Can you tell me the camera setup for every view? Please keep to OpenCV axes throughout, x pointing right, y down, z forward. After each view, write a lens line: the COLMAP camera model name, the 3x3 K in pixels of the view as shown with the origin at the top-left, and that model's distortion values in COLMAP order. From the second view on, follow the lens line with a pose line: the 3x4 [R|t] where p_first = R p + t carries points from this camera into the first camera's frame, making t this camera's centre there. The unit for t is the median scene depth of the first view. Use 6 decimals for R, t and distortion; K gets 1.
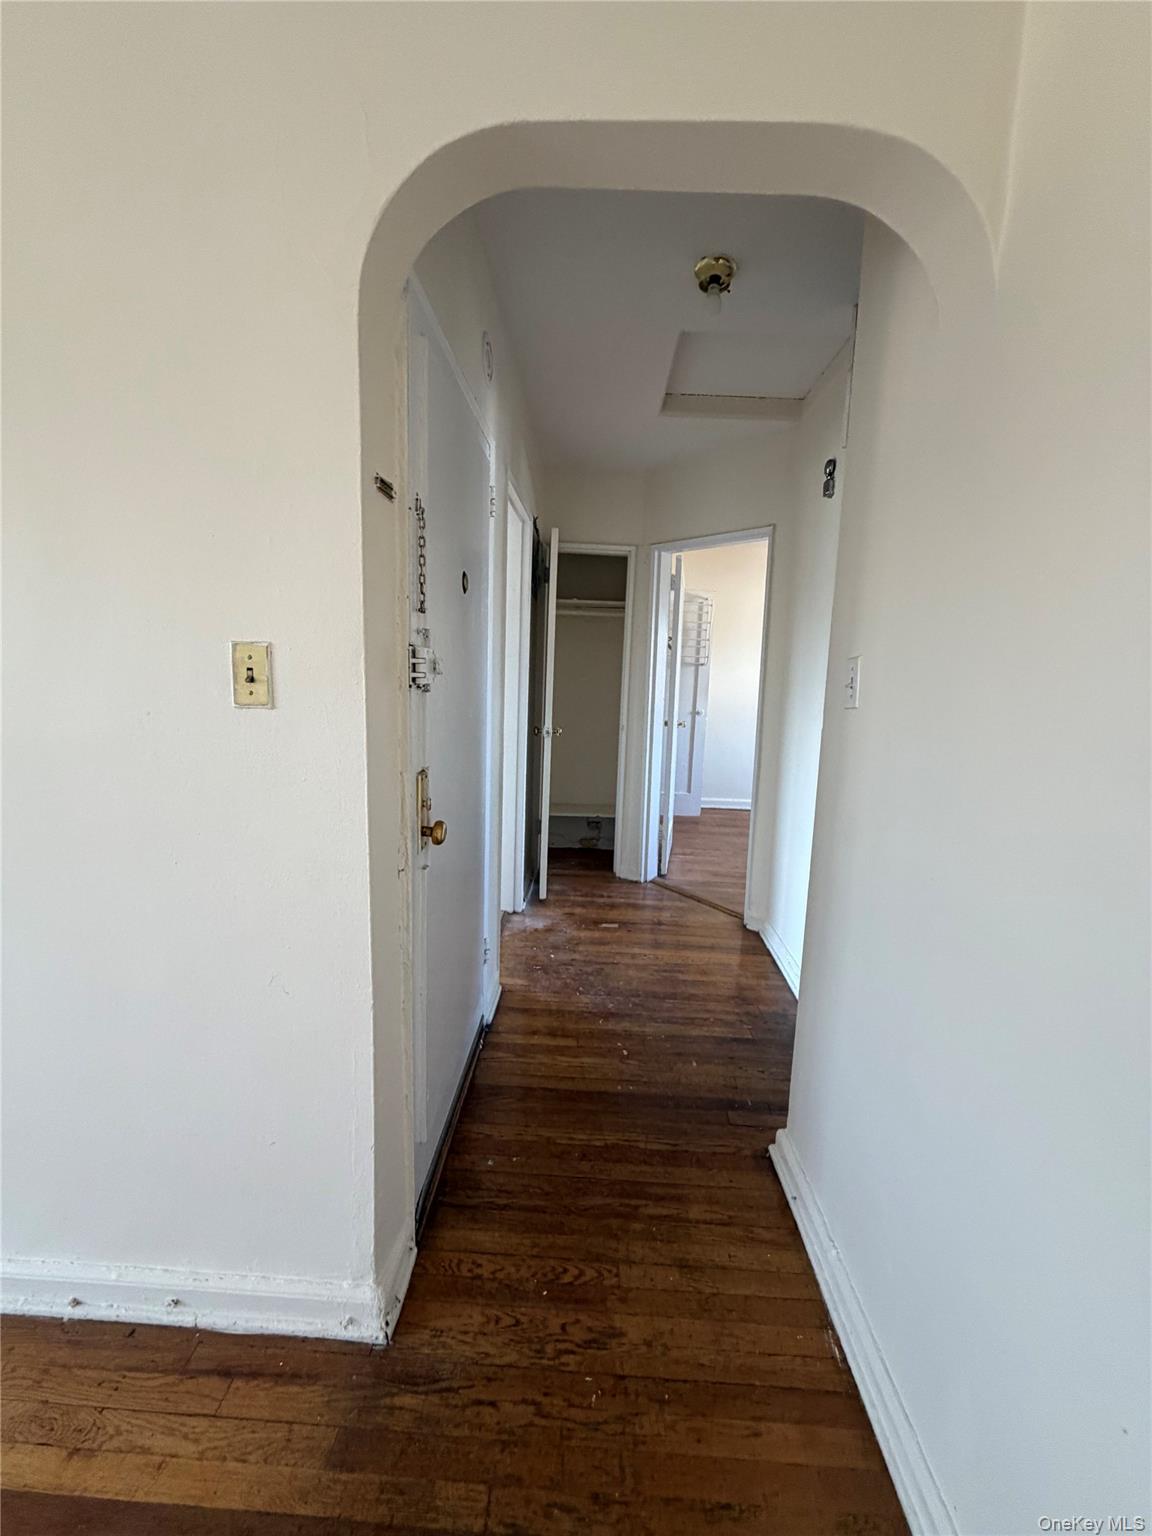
lens RADIAL K [[612.3, 0, 570.7], [0, 612.3, 766.5], [0, 0, 1]] dist [-0.001386, -0.000119]
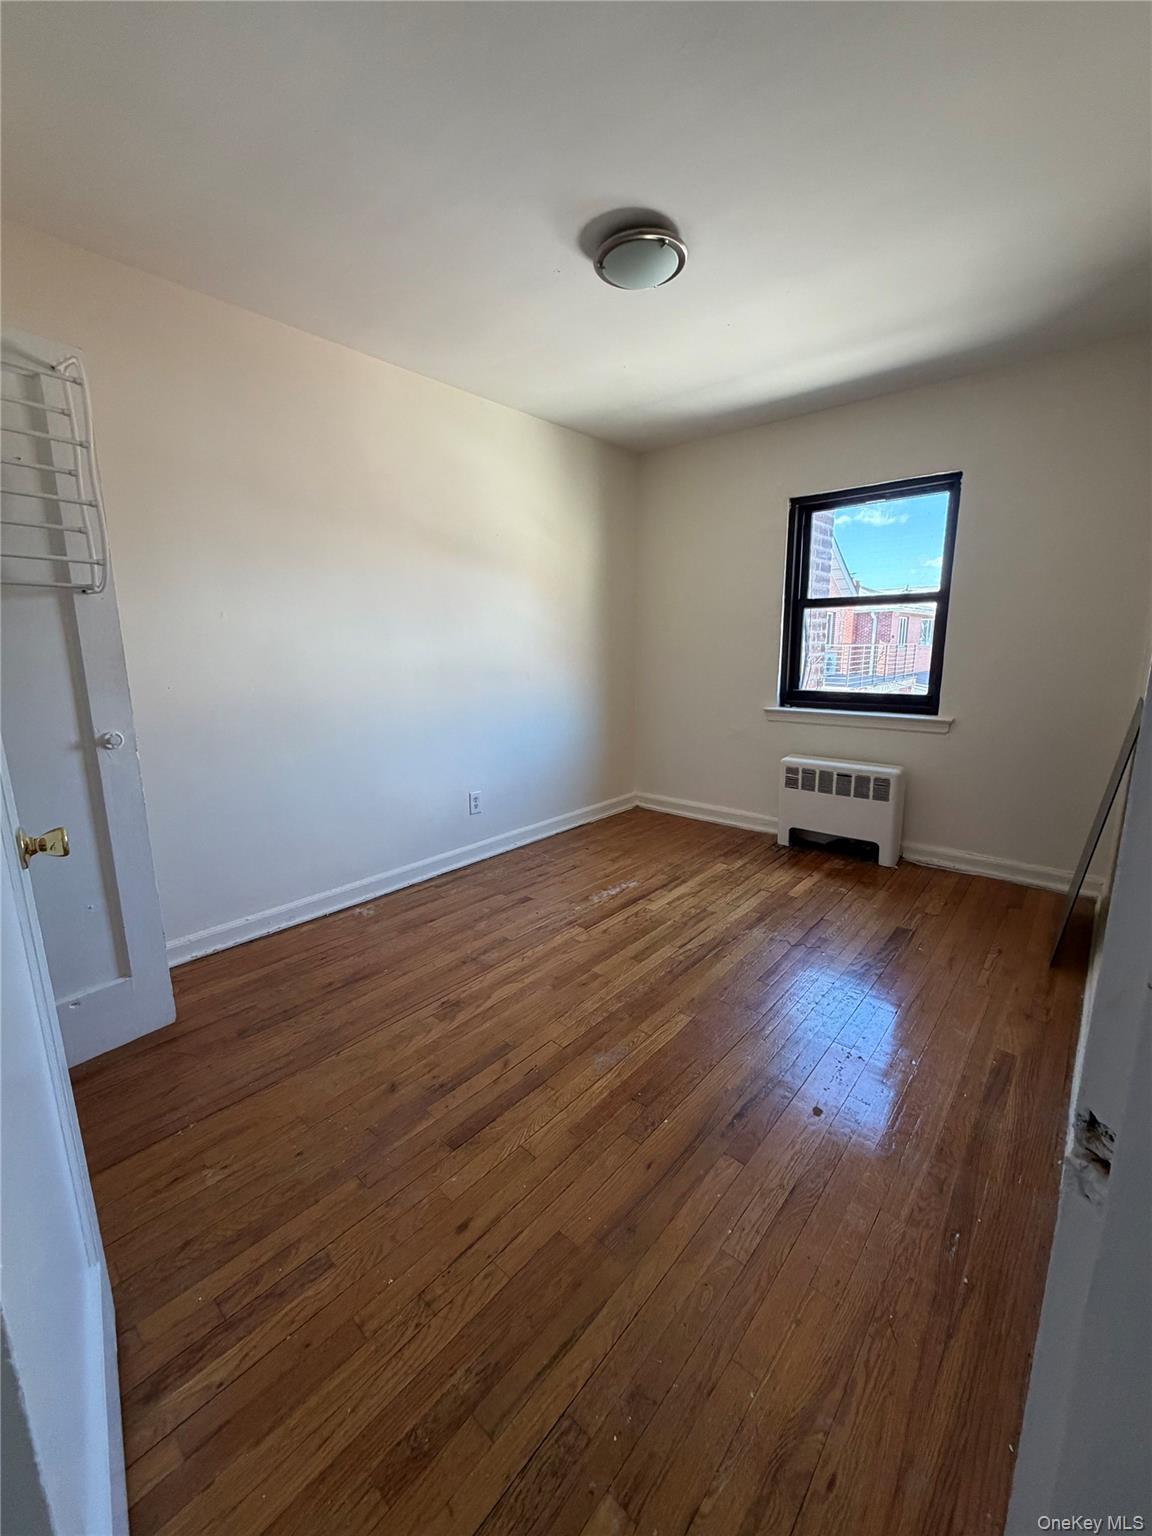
lens RADIAL K [[612.3, 0, 576.1], [0, 612.3, 780.1], [0, 0, 1]] dist [-0.001386, -0.000119]
pose [[0.648919, -0.183586, 0.738377, 0.127528], [0.127701, 0.982967, 0.132170, -0.079156], [-0.750064, 0.008524, 0.661310, 0.599419]]
